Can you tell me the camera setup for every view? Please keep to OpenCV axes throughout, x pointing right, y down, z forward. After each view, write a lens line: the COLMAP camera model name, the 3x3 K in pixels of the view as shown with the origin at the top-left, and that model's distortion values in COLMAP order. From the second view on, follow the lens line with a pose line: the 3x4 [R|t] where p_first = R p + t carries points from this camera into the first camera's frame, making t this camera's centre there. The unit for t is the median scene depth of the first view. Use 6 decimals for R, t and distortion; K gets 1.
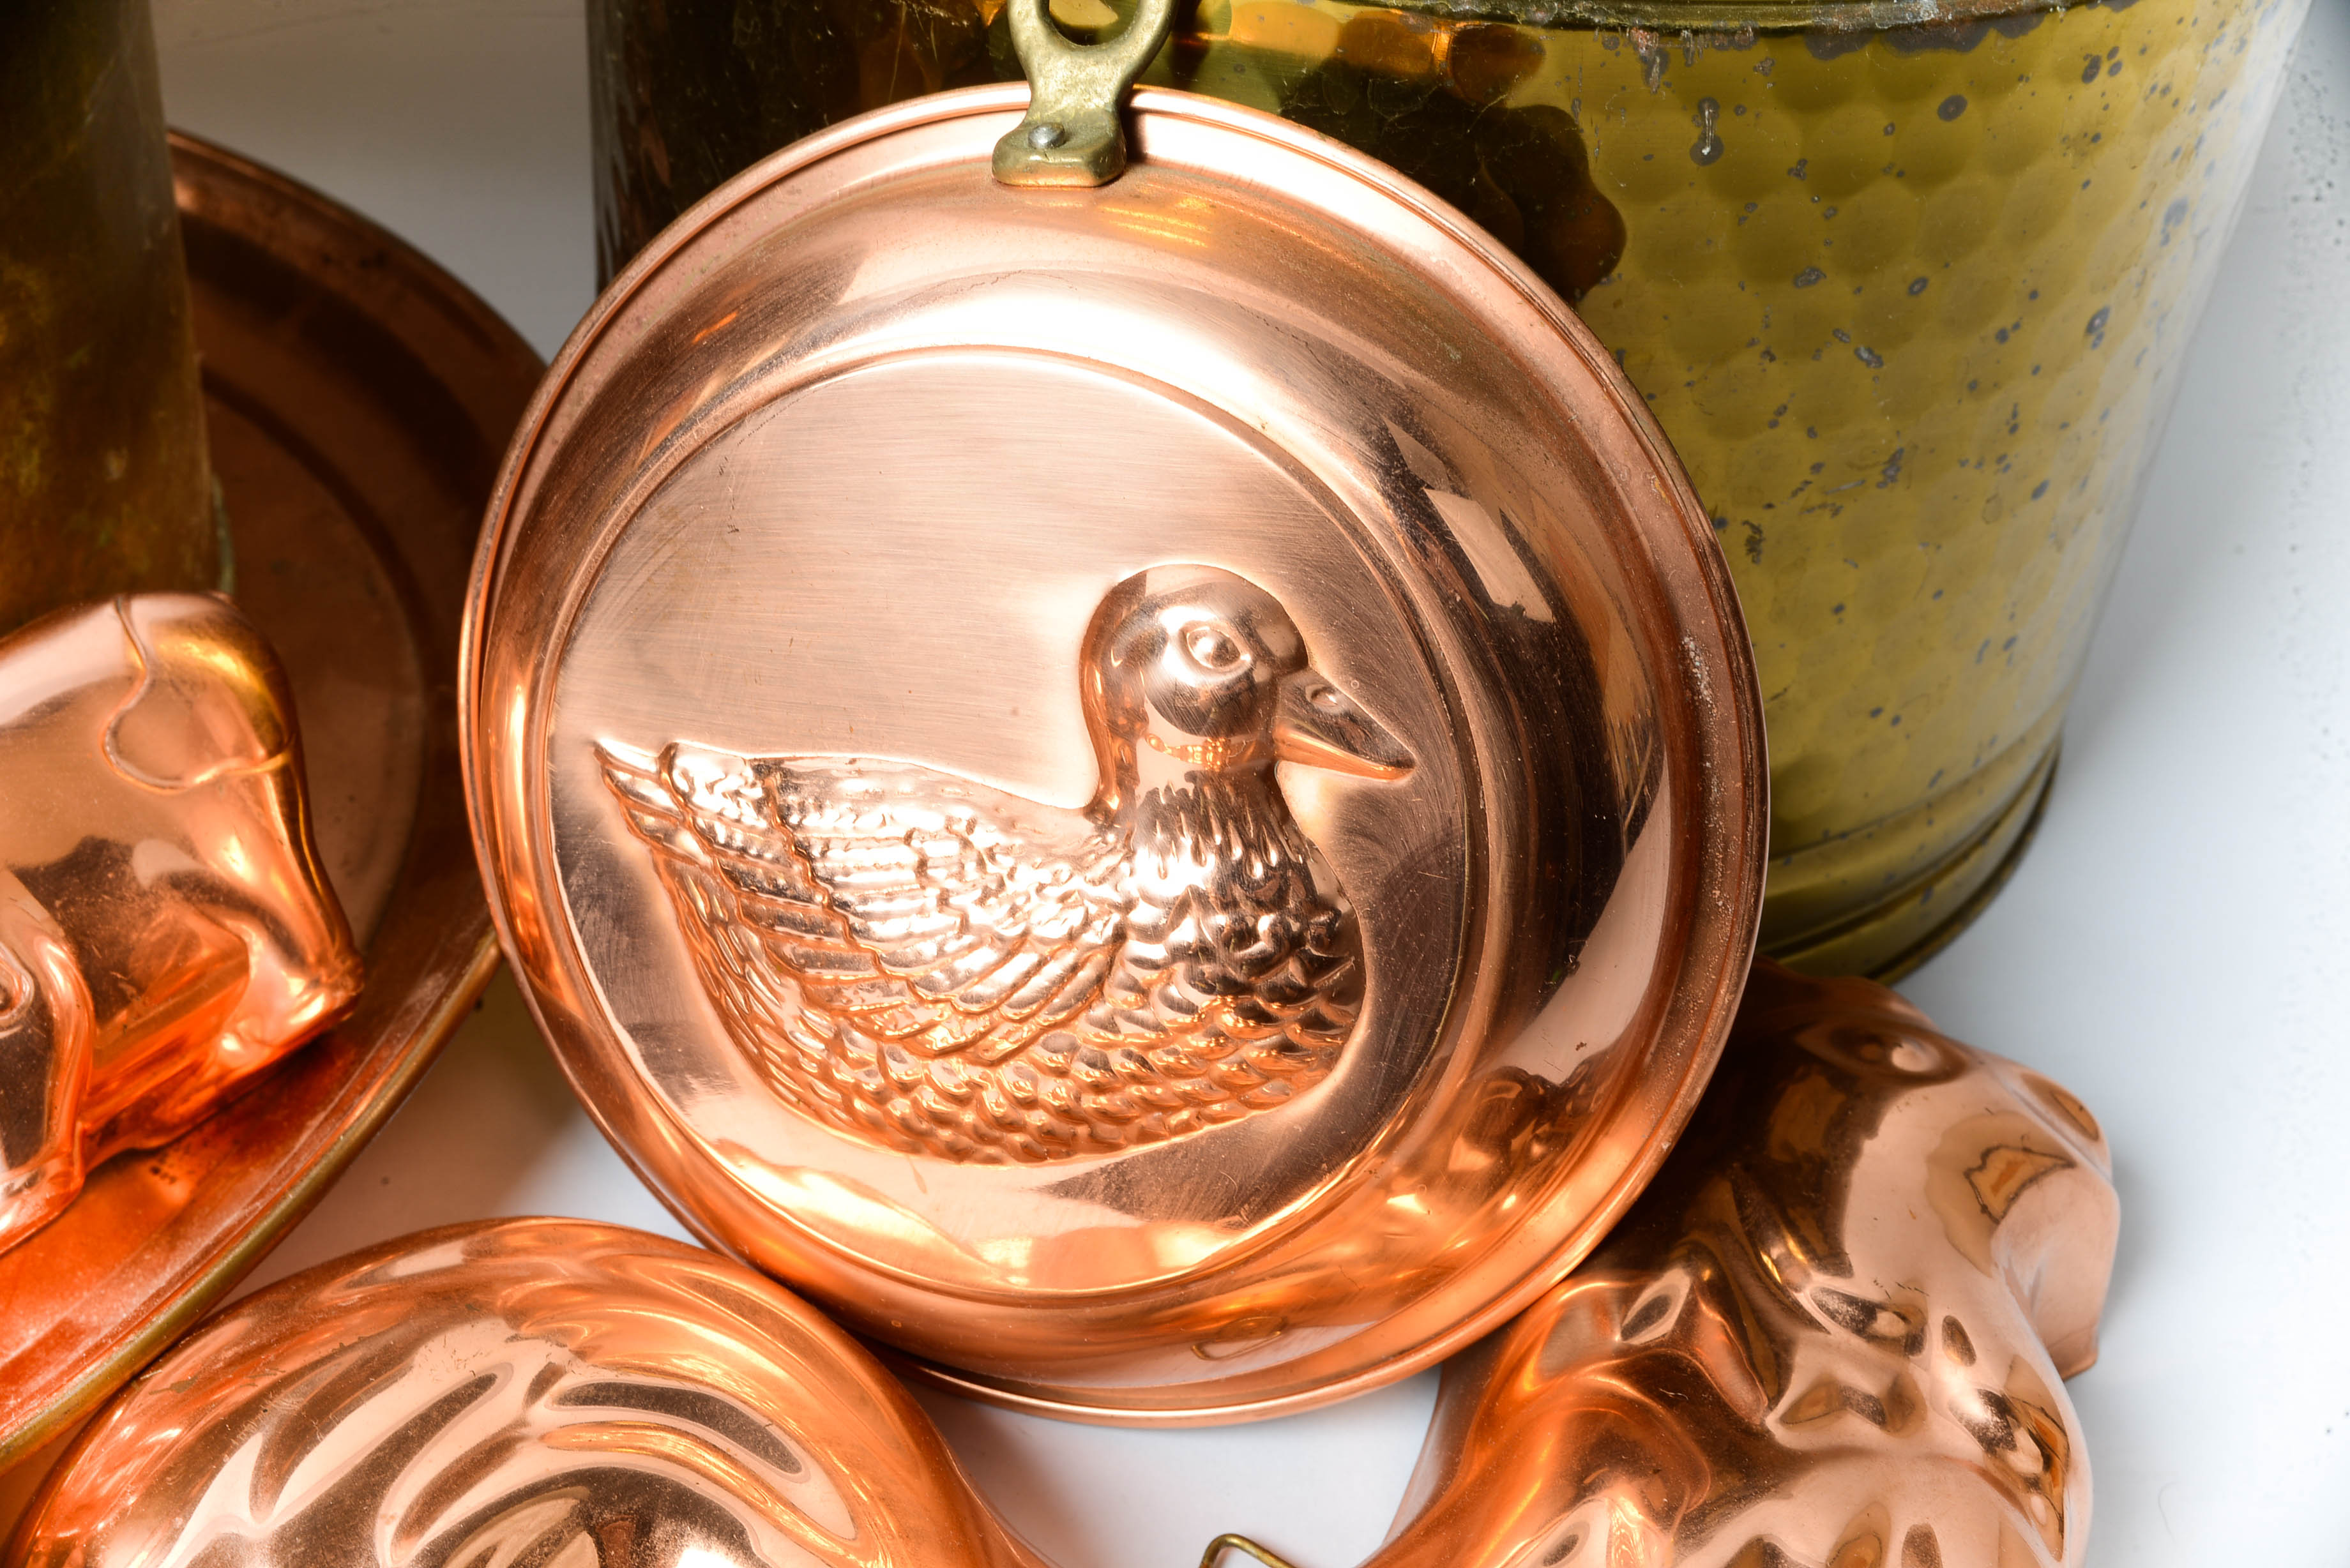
lens RADIAL K [[3084.3, 0, 1186.4], [0, 3084.3, 783.8], [0, 0, 1]] dist [0.006268, 0.000000]
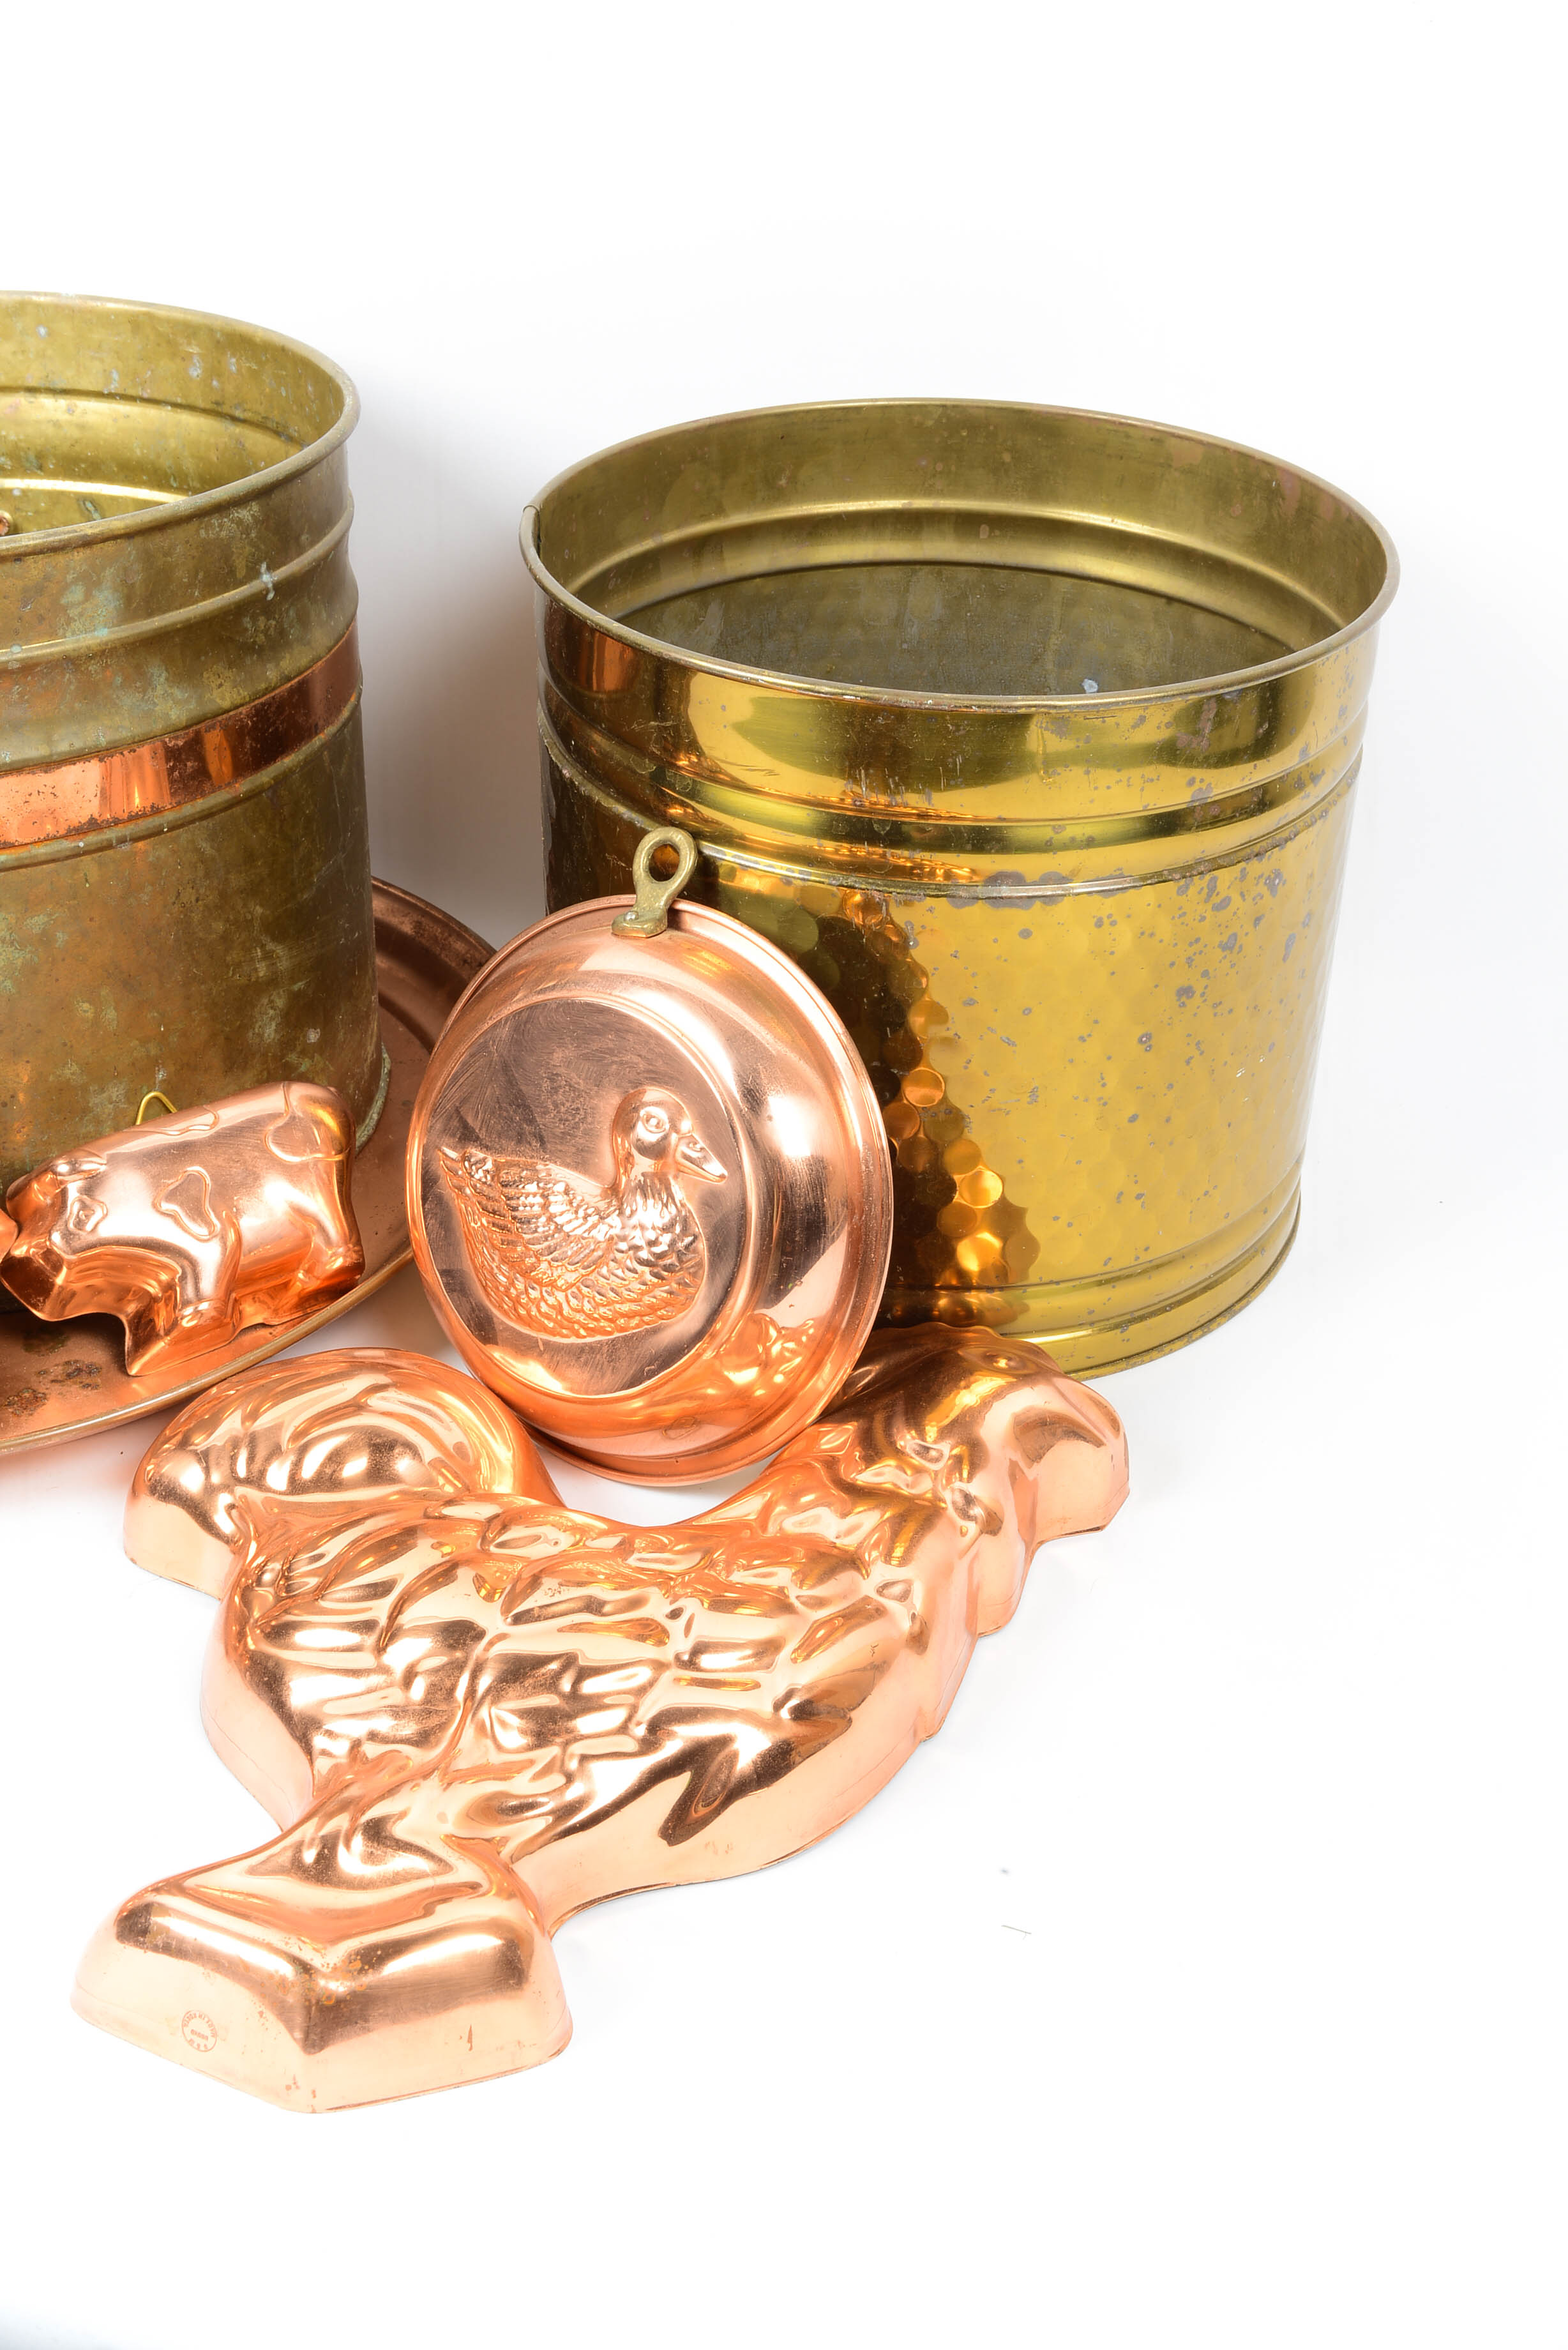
lens RADIAL K [[2708.8, 0, 782.0], [0, 2708.8, 1177.6], [0, 0, 1]] dist [0.010054, 0.000000]
pose [[0.956688, 0.096414, -0.274687, 0.664187], [-0.128523, 0.986513, -0.101360, 0.193471], [0.261210, 0.132274, 0.956176, -0.979549]]
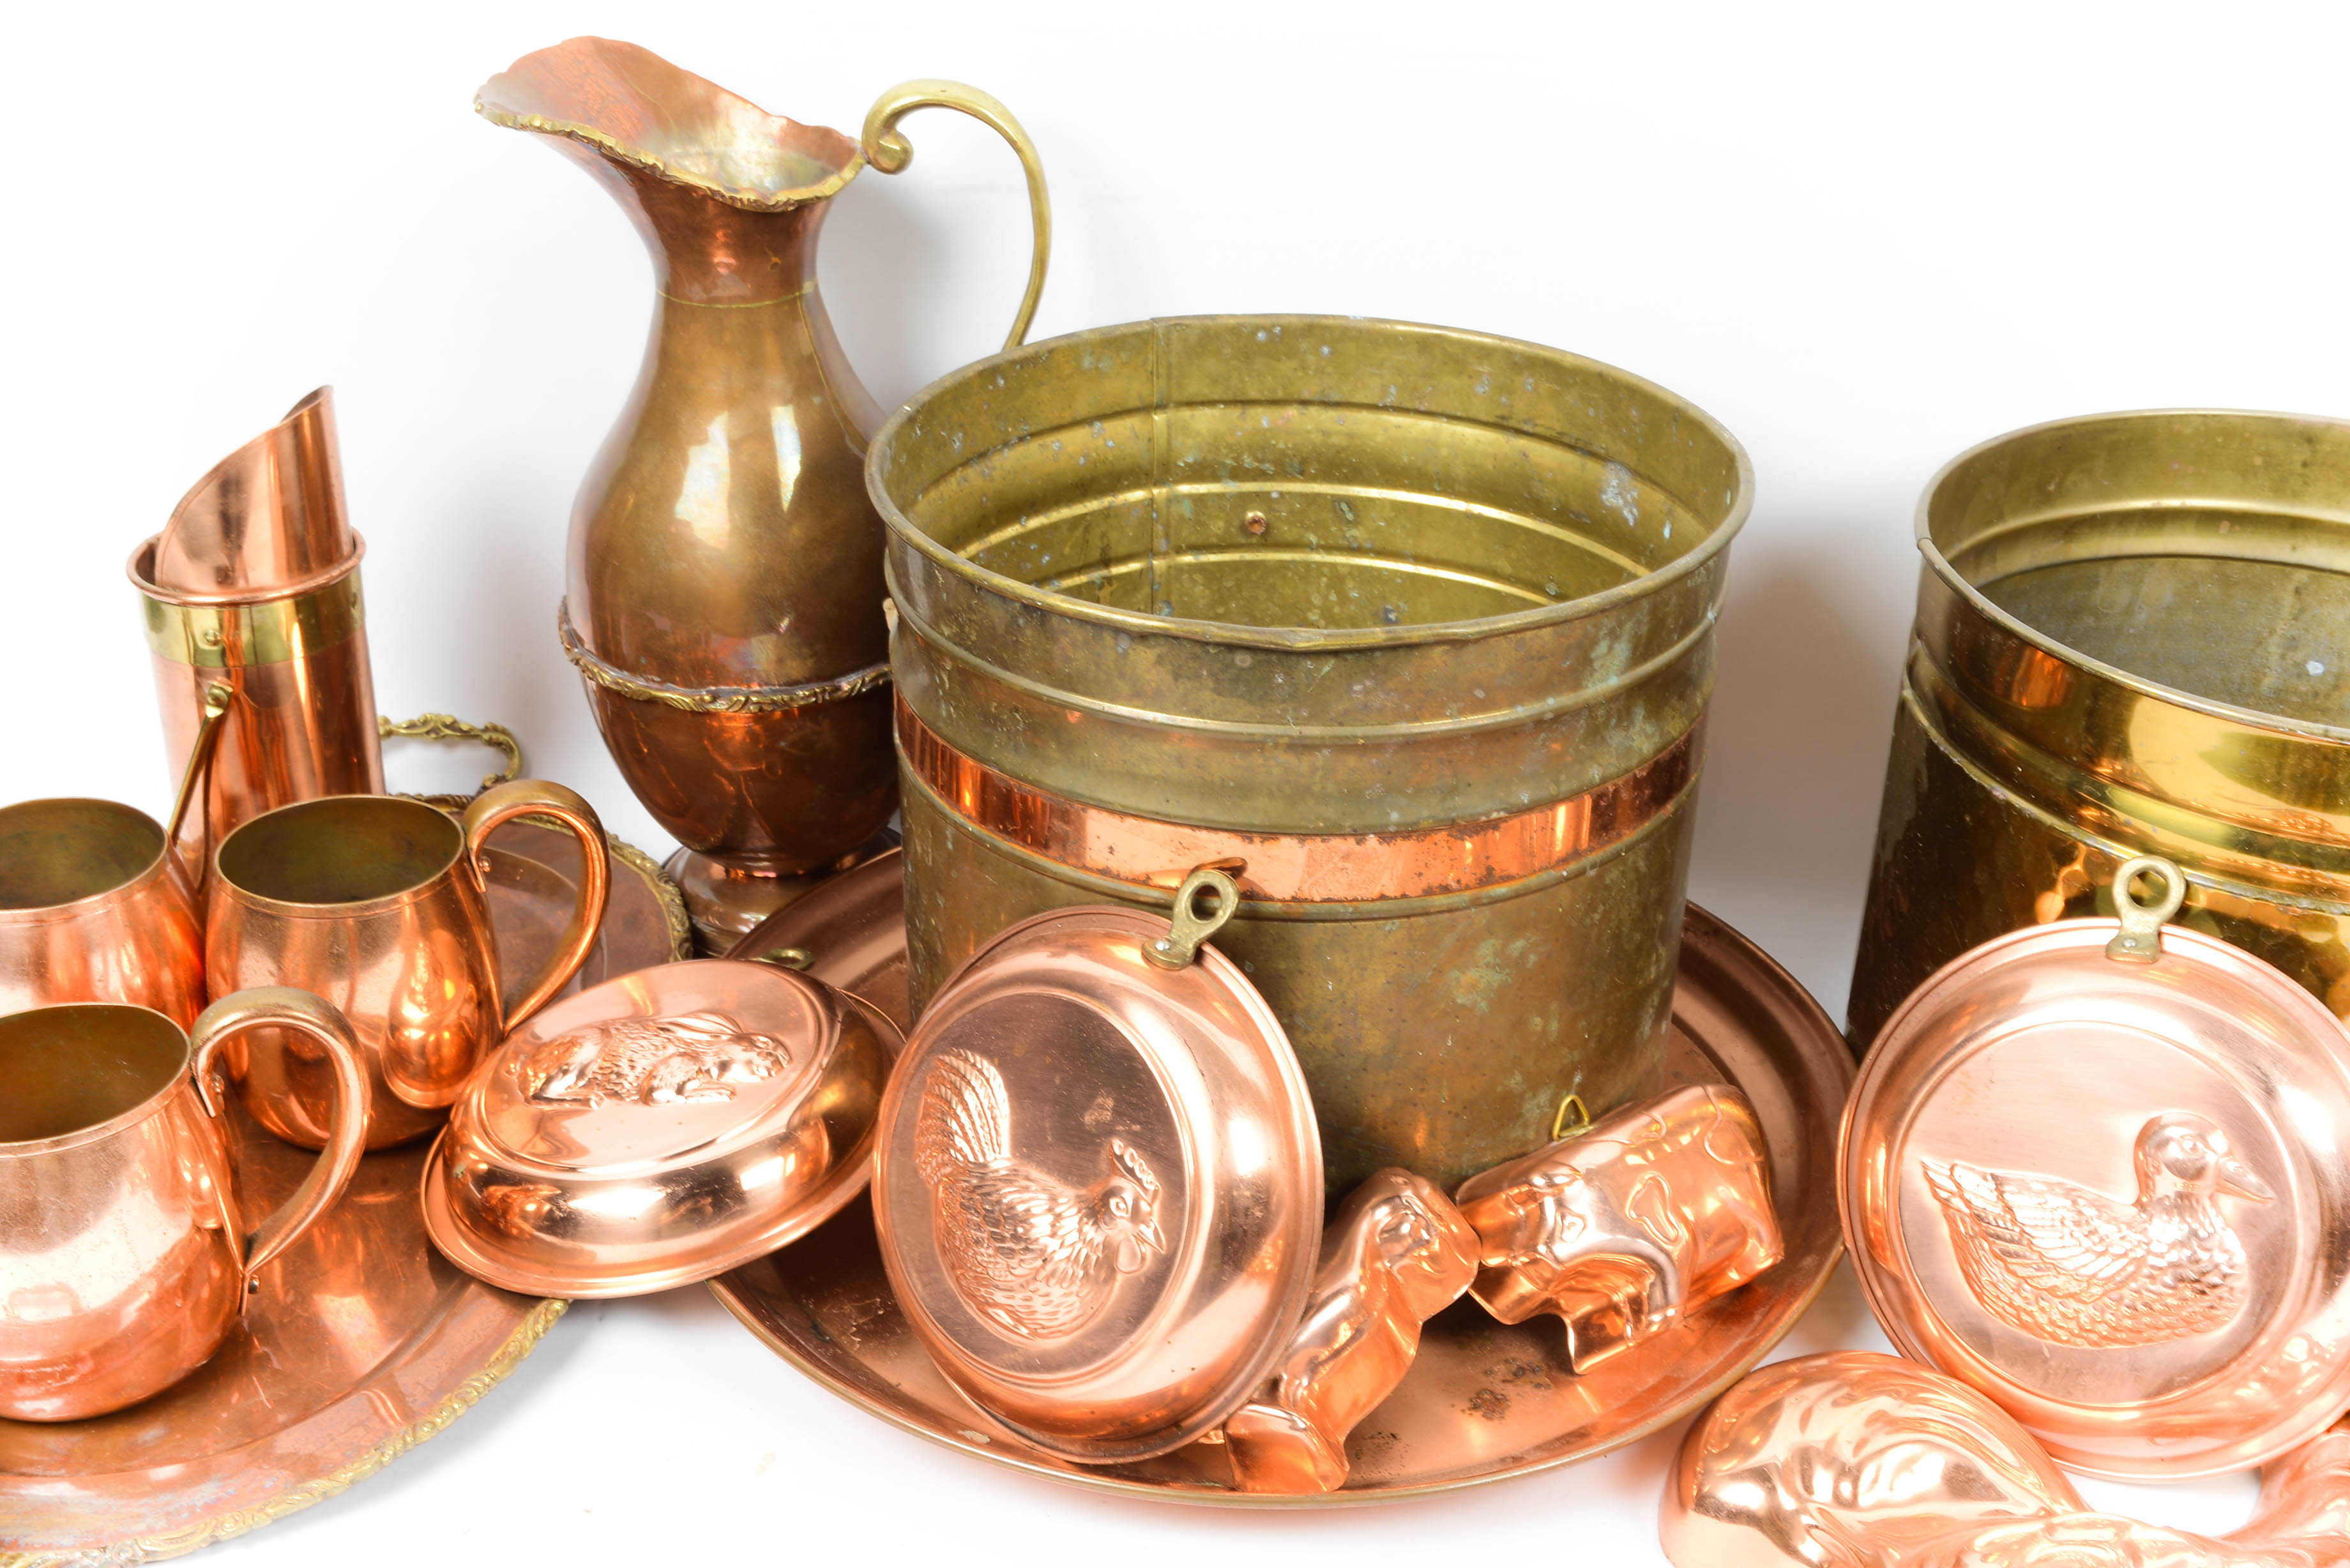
lens RADIAL K [[2708.8, 0, 1173.5], [0, 2708.8, 781.0], [0, 0, 1]] dist [0.010054, 0.000000]
pose [[0.963370, 0.064073, -0.260411, -0.227886], [-0.110939, 0.979272, -0.169466, 0.129590], [0.244155, 0.192148, 0.950509, -1.355140]]
